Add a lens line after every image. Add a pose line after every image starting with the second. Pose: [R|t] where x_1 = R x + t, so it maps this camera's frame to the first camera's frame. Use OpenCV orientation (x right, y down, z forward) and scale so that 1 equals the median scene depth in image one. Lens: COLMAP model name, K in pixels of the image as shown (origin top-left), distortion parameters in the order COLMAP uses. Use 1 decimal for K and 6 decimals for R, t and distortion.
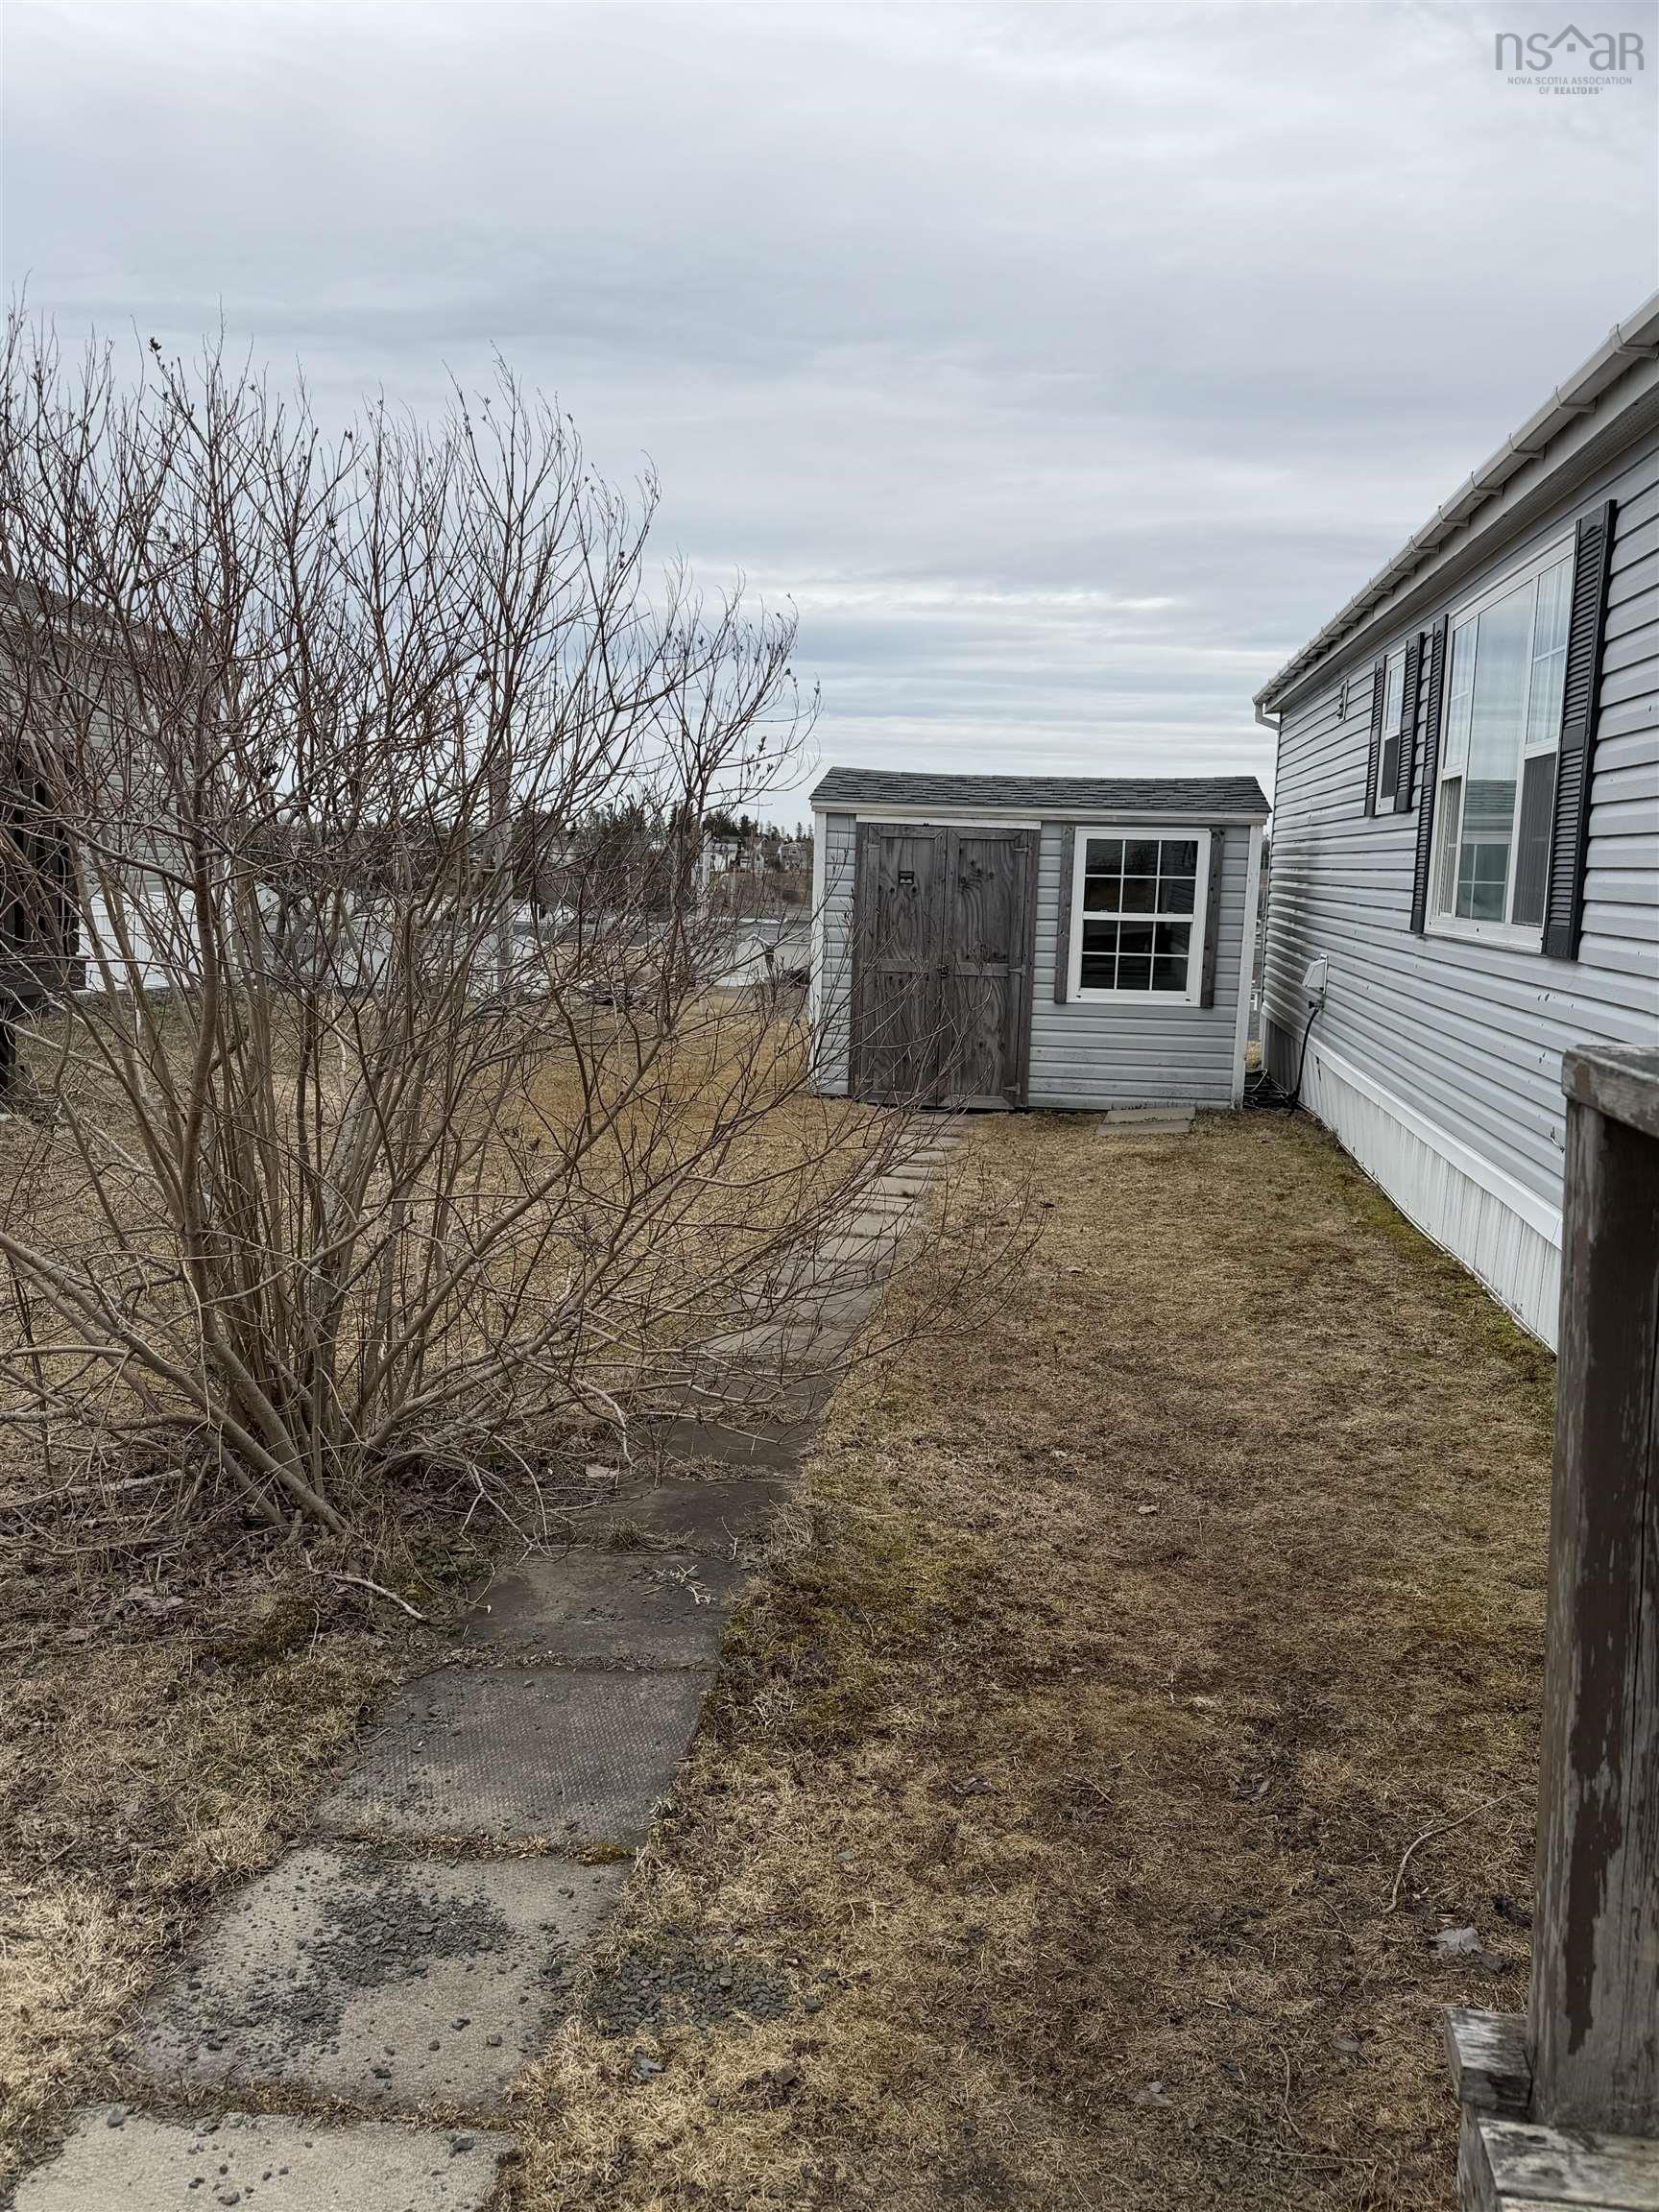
lens RADIAL K [[1784.8, 0, 826.9], [0, 1784.8, 1105.5], [0, 0, 1]] dist [0.008863, 0.000956]
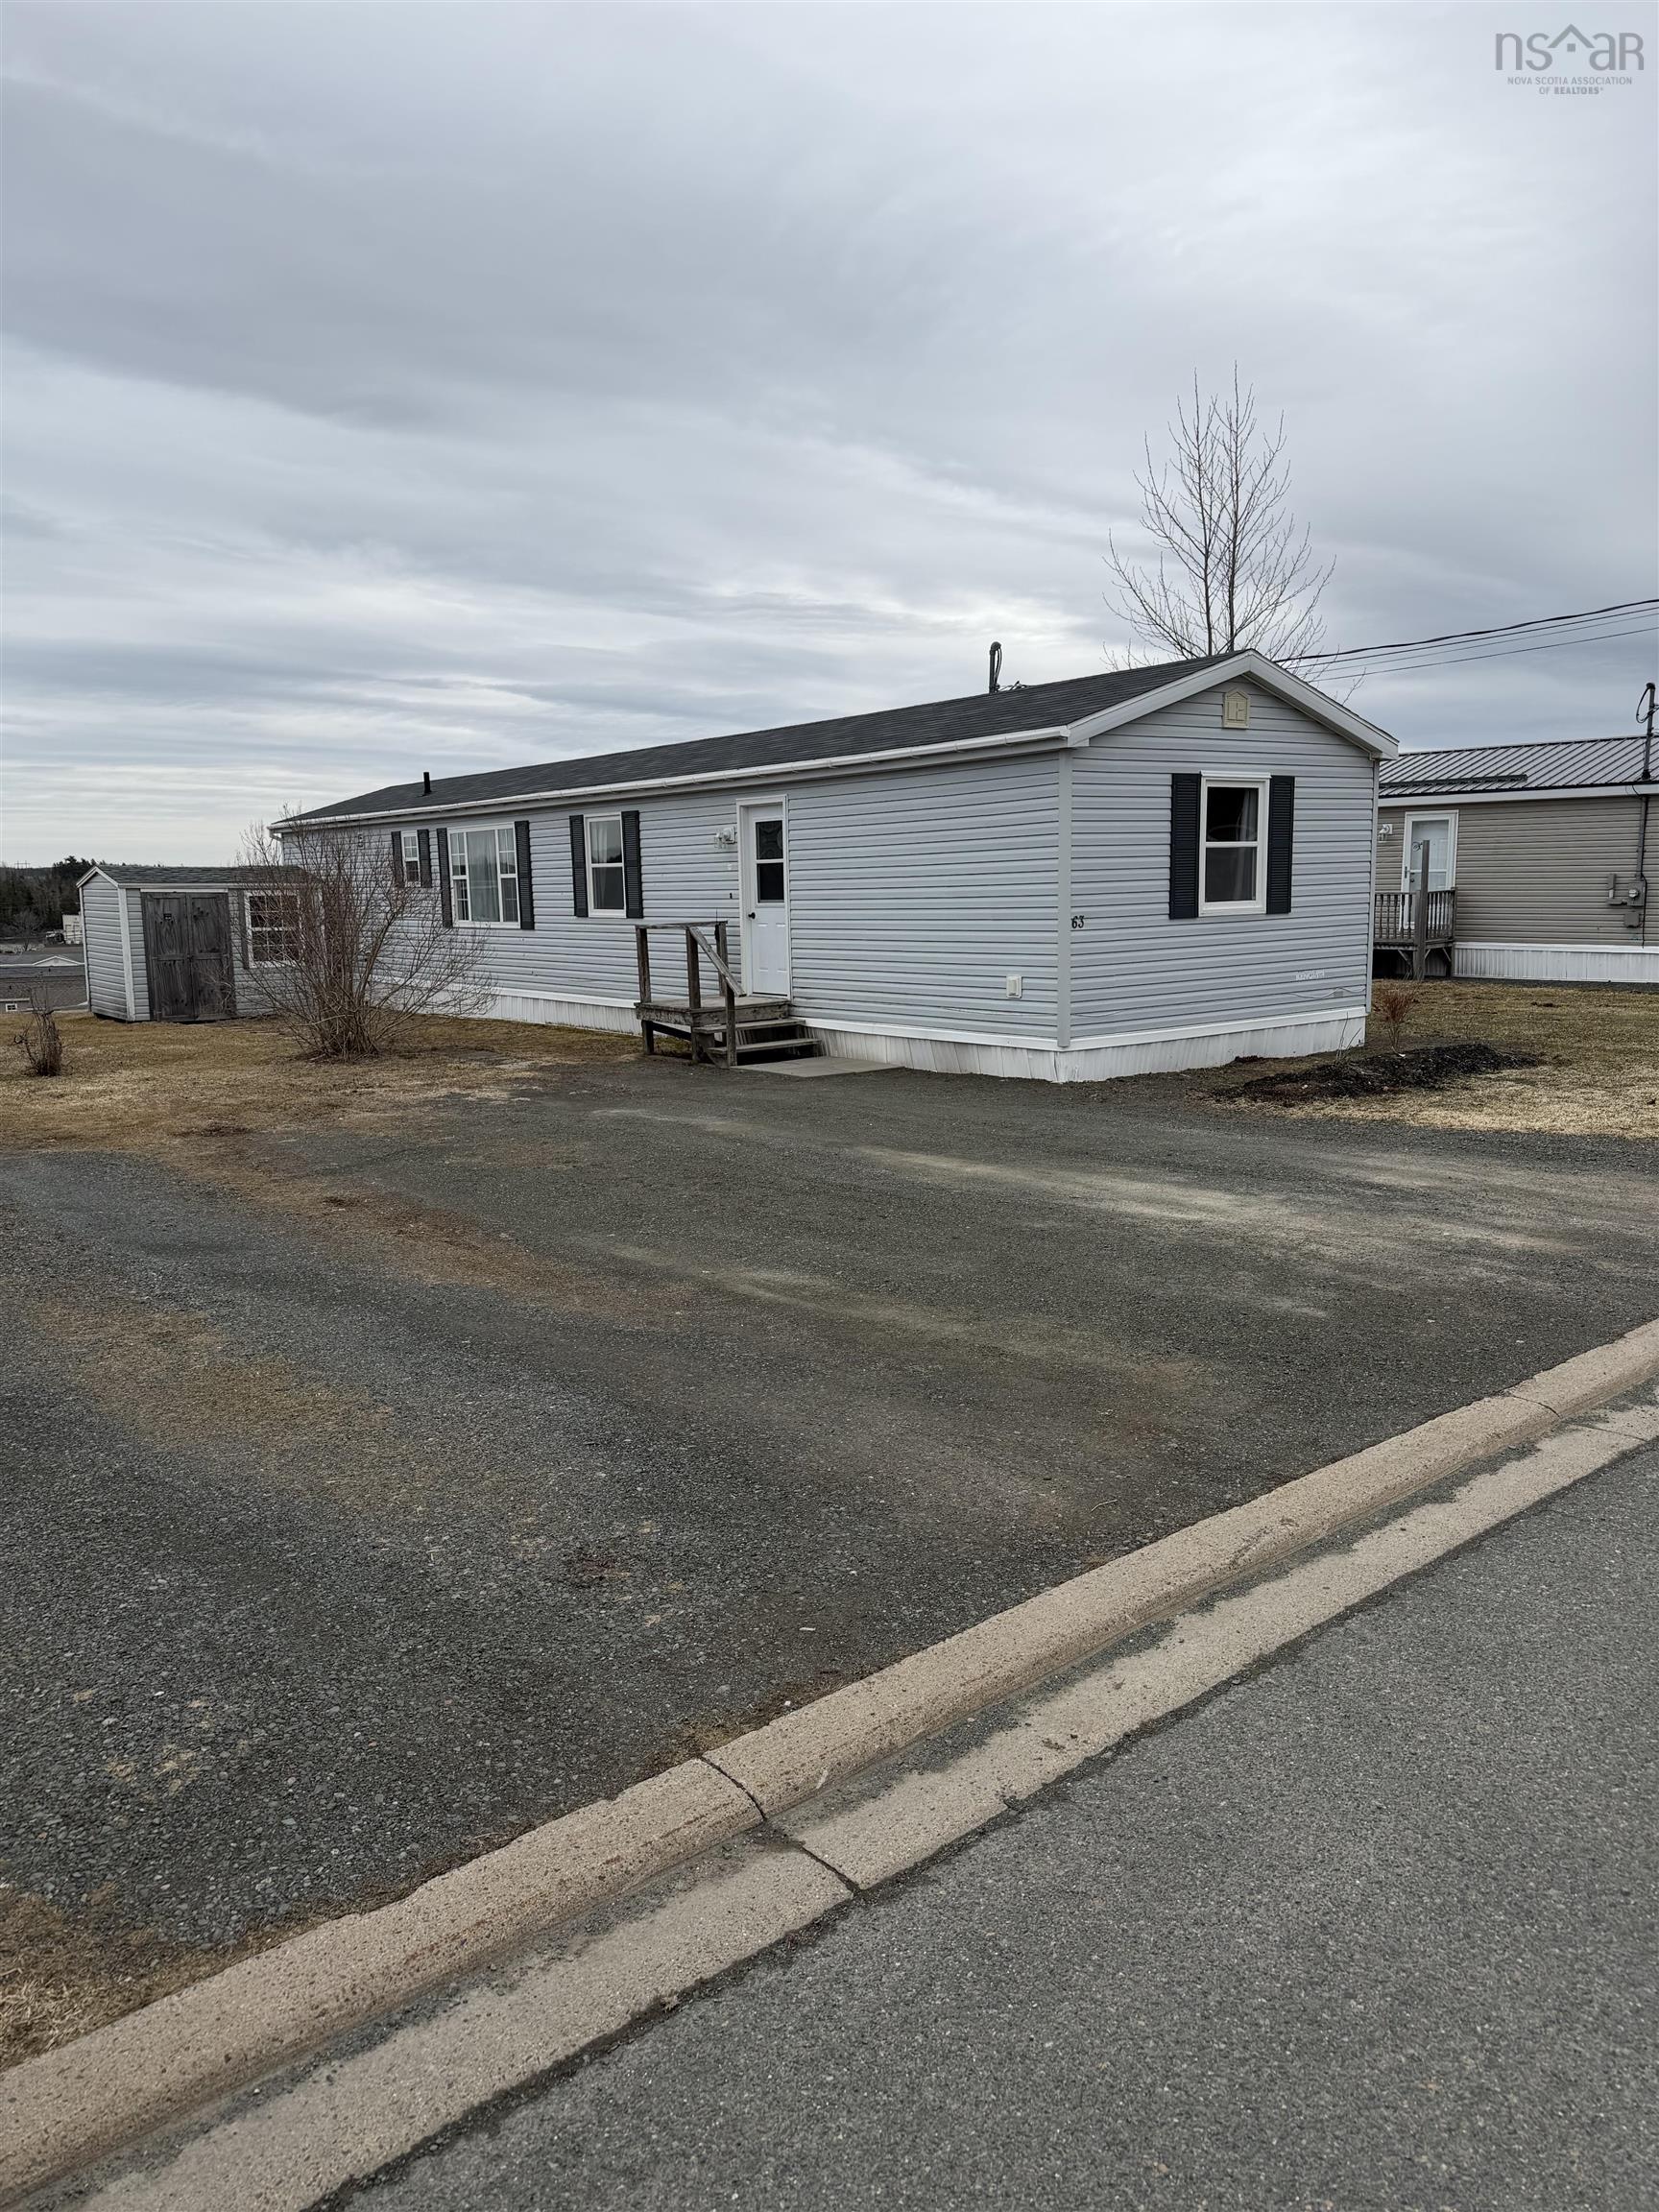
lens RADIAL K [[1543.7, 0, 829.3], [0, 1543.7, 1109.4], [0, 0, 1]] dist [0.062407, -0.072477]
pose [[0.671366, -0.136507, 0.728446, -0.838550], [0.128494, 0.989445, 0.066992, 0.082512], [-0.729902, 0.048625, 0.681820, -0.883474]]
